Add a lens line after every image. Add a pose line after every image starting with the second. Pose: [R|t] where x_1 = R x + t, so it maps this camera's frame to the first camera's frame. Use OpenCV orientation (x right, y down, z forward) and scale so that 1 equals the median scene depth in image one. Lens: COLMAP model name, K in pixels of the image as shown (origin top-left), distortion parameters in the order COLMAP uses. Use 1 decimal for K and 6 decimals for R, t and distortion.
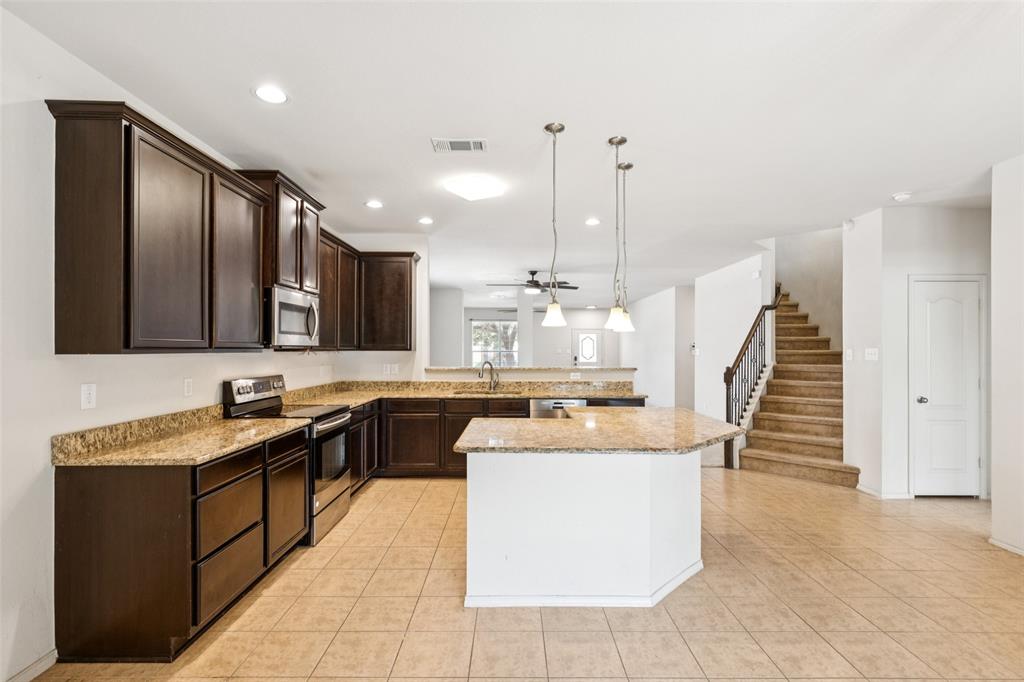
lens RADIAL K [[483.9, 0, 511.0], [0, 483.9, 349.1], [0, 0, 1]] dist [0.000547, 0.000080]
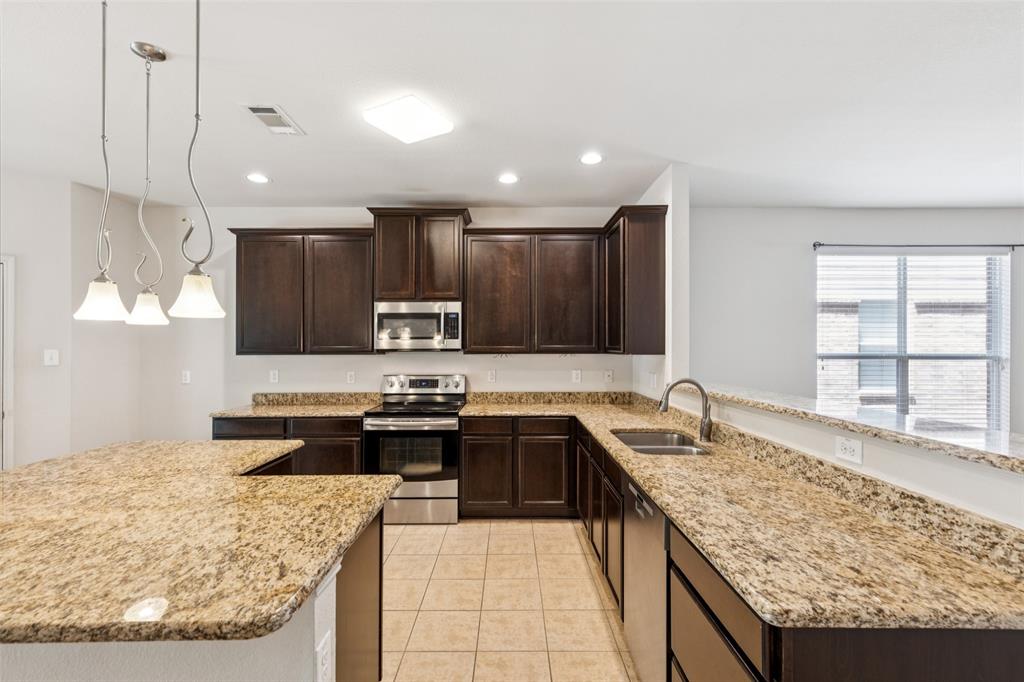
lens RADIAL K [[458.0, 0, 513.9], [0, 458.0, 345.7], [0, 0, 1]] dist [0.003138, -0.001532]
pose [[0.008187, -0.007671, -0.999937, 0.744803], [0.000952, 0.999970, -0.007663, -0.008244], [0.999966, -0.000890, 0.008194, 1.460803]]
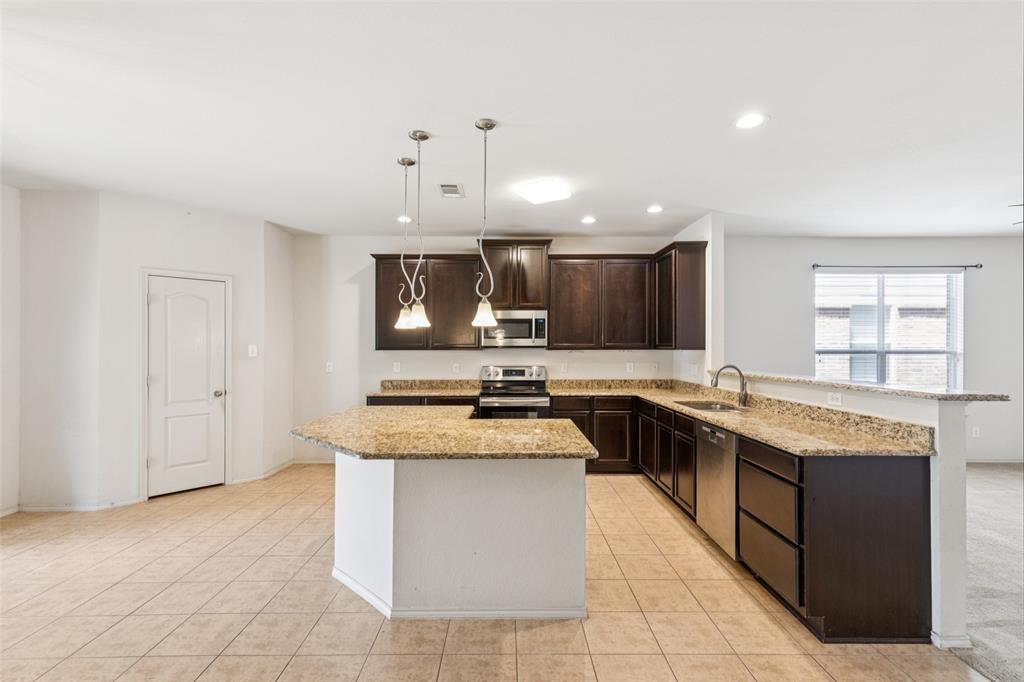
lens RADIAL K [[458.0, 0, 513.9], [0, 458.0, 345.7], [0, 0, 1]] dist [0.003138, -0.001532]
pose [[0.013371, -0.007130, -0.999885, 1.150602], [0.001706, 0.999973, -0.007108, 0.001598], [0.999909, -0.001610, 0.013382, 1.180046]]
